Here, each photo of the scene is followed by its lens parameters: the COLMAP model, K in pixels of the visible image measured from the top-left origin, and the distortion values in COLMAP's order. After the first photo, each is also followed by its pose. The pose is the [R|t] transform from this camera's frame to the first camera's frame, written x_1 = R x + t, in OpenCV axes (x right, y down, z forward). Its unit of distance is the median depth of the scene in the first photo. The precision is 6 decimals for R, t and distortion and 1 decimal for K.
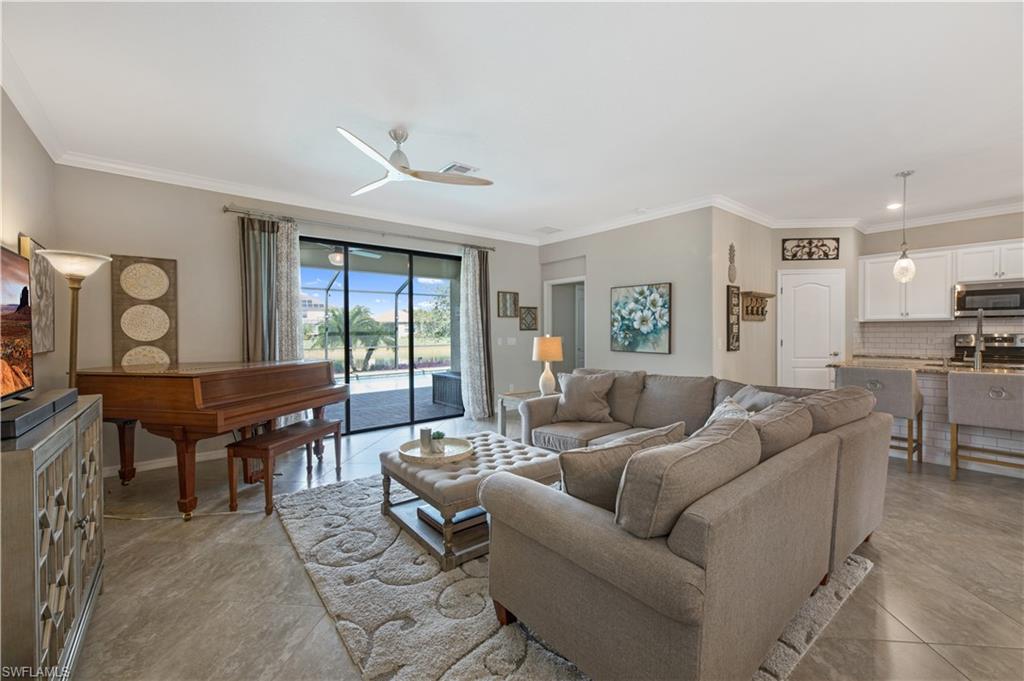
lens RADIAL K [[412.3, 0, 507.8], [0, 412.3, 337.8], [0, 0, 1]] dist [0.006019, -0.001870]
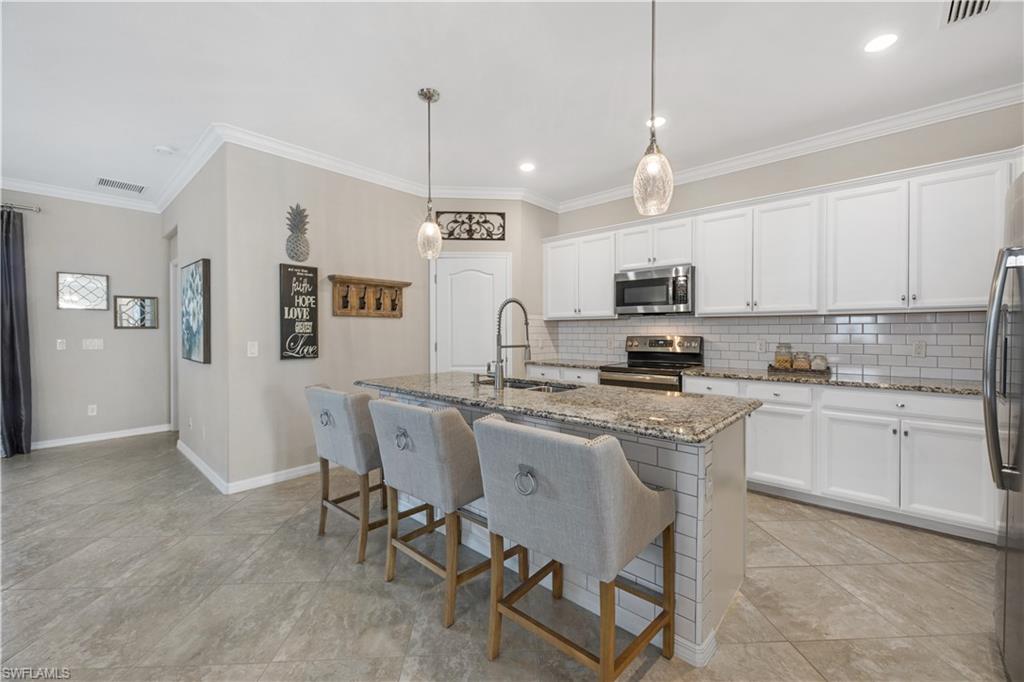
lens RADIAL K [[412.3, 0, 507.4], [0, 412.3, 335.1], [0, 0, 1]] dist [0.006019, -0.001870]
pose [[0.989260, 0.004605, 0.146096, 0.754373], [-0.003455, 0.999961, -0.008128, -0.003823], [-0.146127, 0.007536, 0.989237, 0.246822]]
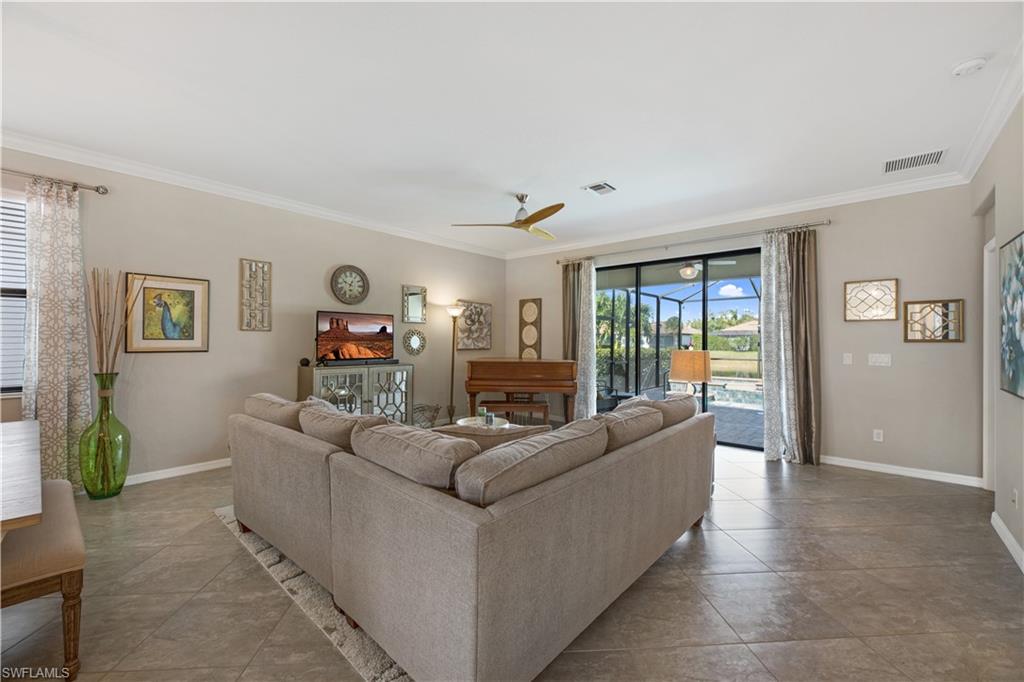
lens RADIAL K [[412.3, 0, 515.8], [0, 412.3, 339.2], [0, 0, 1]] dist [0.006019, -0.001870]
pose [[0.174451, 0.003635, -0.984659, 0.648148], [-0.022397, 0.999749, -0.000277, -0.011445], [0.984411, 0.022102, 0.174488, 0.449701]]
